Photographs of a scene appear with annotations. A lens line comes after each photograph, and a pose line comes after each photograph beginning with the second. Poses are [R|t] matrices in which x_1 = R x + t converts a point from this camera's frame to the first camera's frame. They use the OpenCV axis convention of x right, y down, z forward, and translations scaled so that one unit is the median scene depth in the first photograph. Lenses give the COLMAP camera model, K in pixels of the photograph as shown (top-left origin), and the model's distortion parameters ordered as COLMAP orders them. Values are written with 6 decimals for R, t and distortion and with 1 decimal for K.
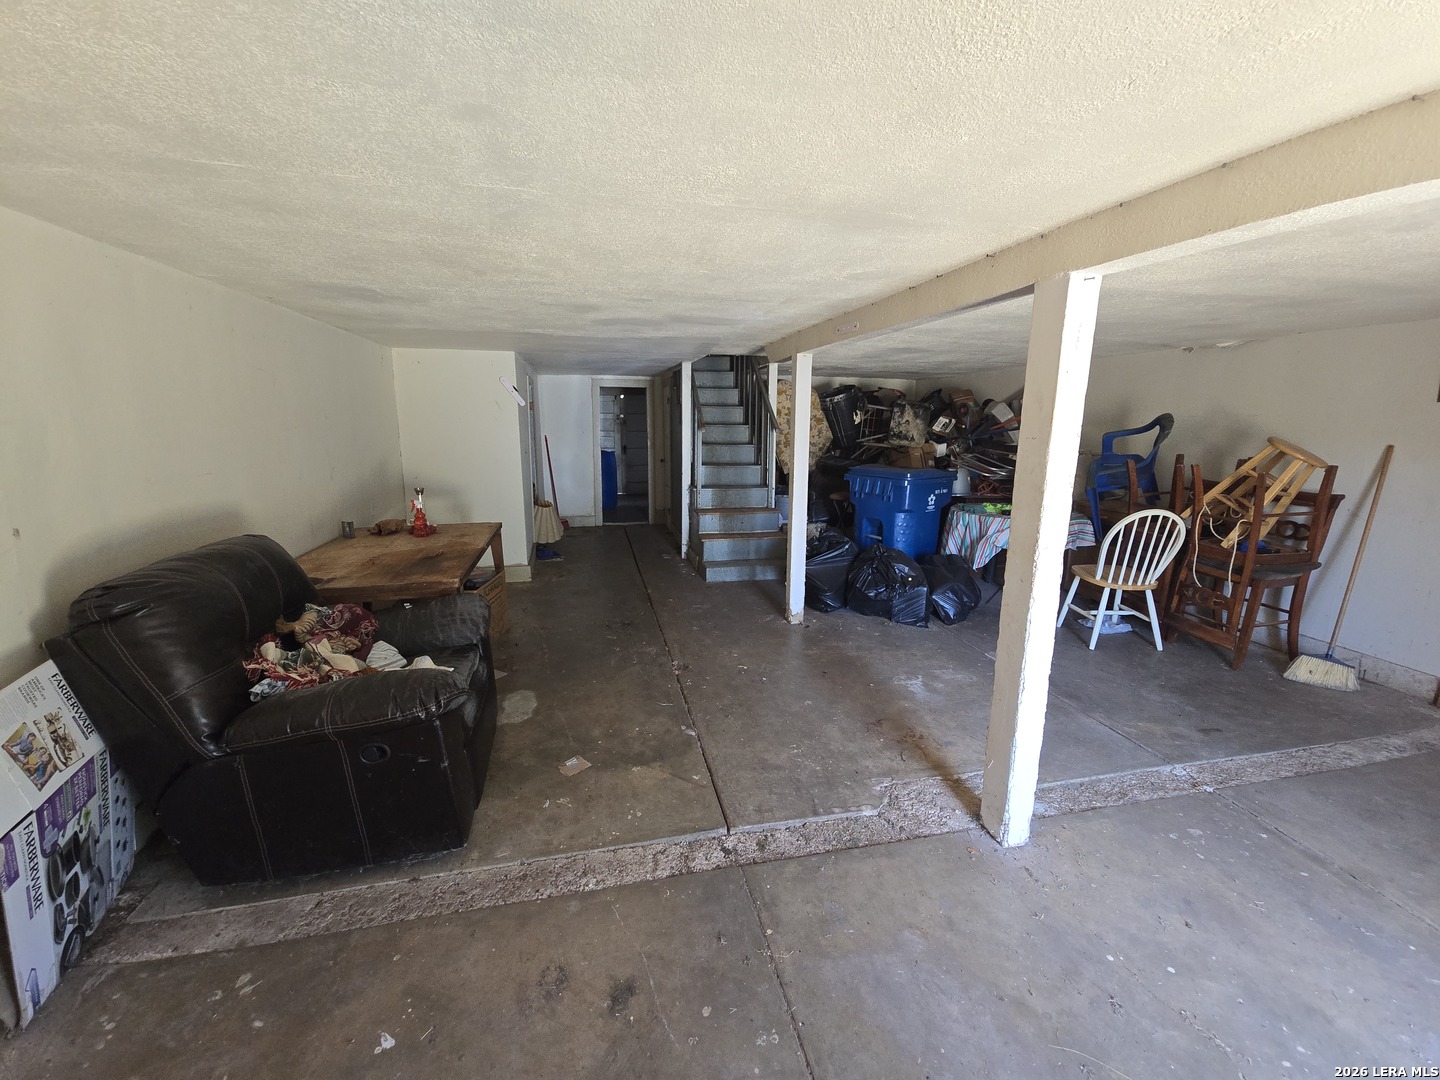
lens RADIAL K [[594.5, 0, 720.0], [0, 594.5, 540.0], [0, 0, 1]] dist [0.015810, -0.013695]
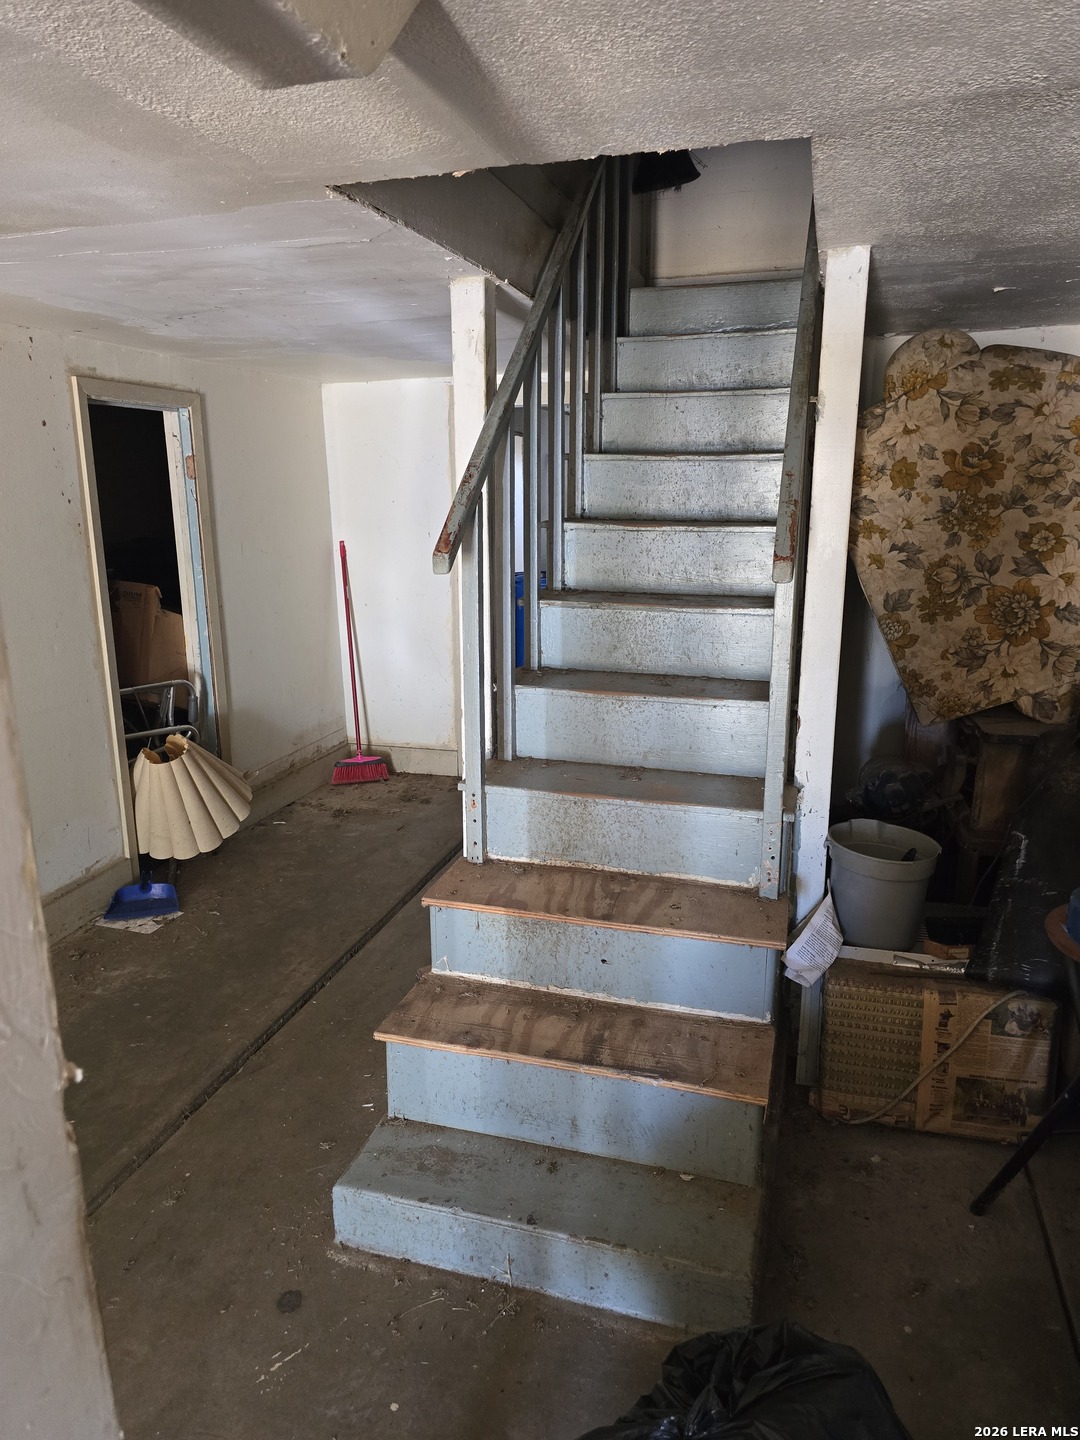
lens RADIAL K [[949.6, 0, 540.0], [0, 949.6, 720.0], [0, 0, 1]] dist [0.050848, -0.048968]
pose [[0.871481, 0.108873, -0.478192, 0.189042], [-0.091886, 0.994028, 0.058860, -0.145529], [0.481745, -0.007356, 0.876281, 0.686000]]
